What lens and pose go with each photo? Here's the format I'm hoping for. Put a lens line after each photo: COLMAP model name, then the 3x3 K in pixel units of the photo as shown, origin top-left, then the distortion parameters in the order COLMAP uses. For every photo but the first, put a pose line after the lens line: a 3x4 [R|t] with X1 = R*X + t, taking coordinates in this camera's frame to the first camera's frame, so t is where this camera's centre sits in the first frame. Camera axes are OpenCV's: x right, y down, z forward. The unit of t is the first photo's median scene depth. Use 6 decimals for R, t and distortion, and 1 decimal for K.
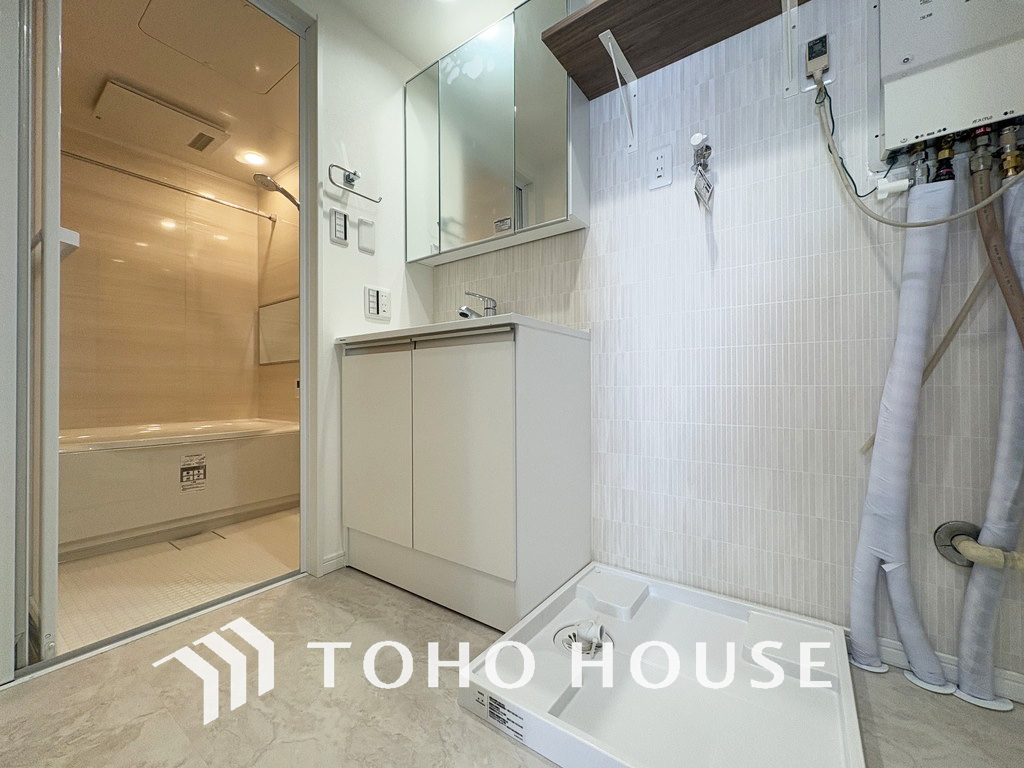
lens RADIAL K [[405.9, 0, 512.0], [0, 405.9, 384.0], [0, 0, 1]] dist [-0.001386, 0.000180]
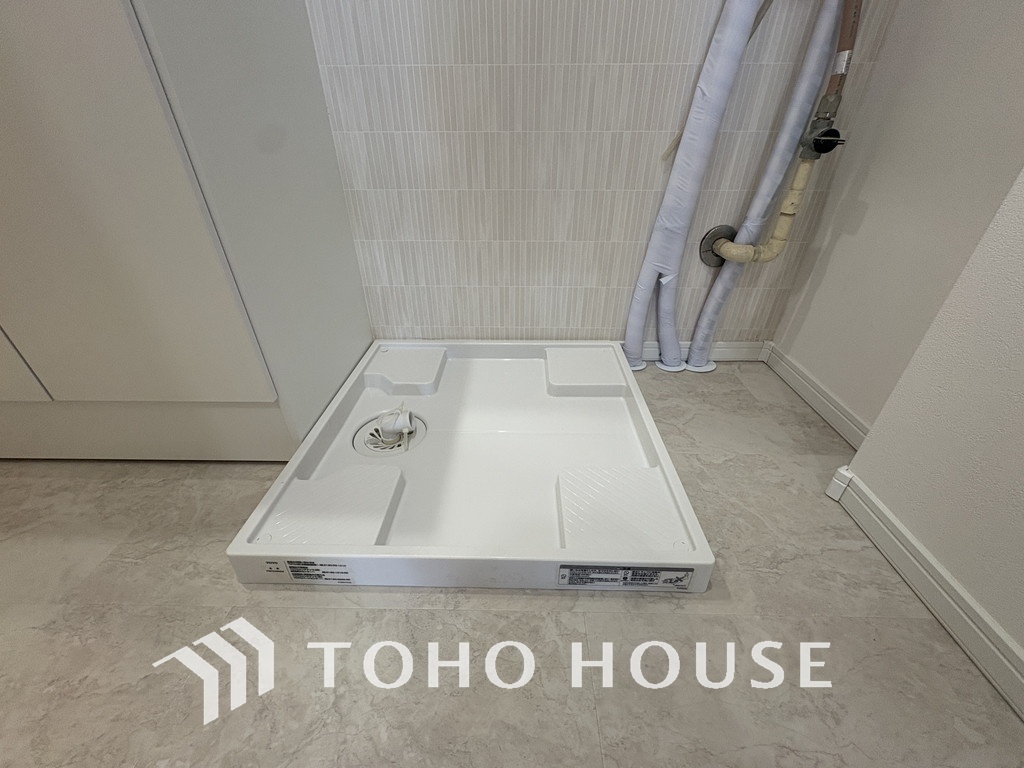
lens RADIAL K [[405.9, 0, 512.0], [0, 405.9, 384.0], [0, 0, 1]] dist [-0.001386, 0.000180]
pose [[0.826495, -0.297694, 0.477791, 0.016481], [-0.002997, 0.846398, 0.532543, 0.107303], [-0.562936, -0.441576, 0.698652, 0.325555]]
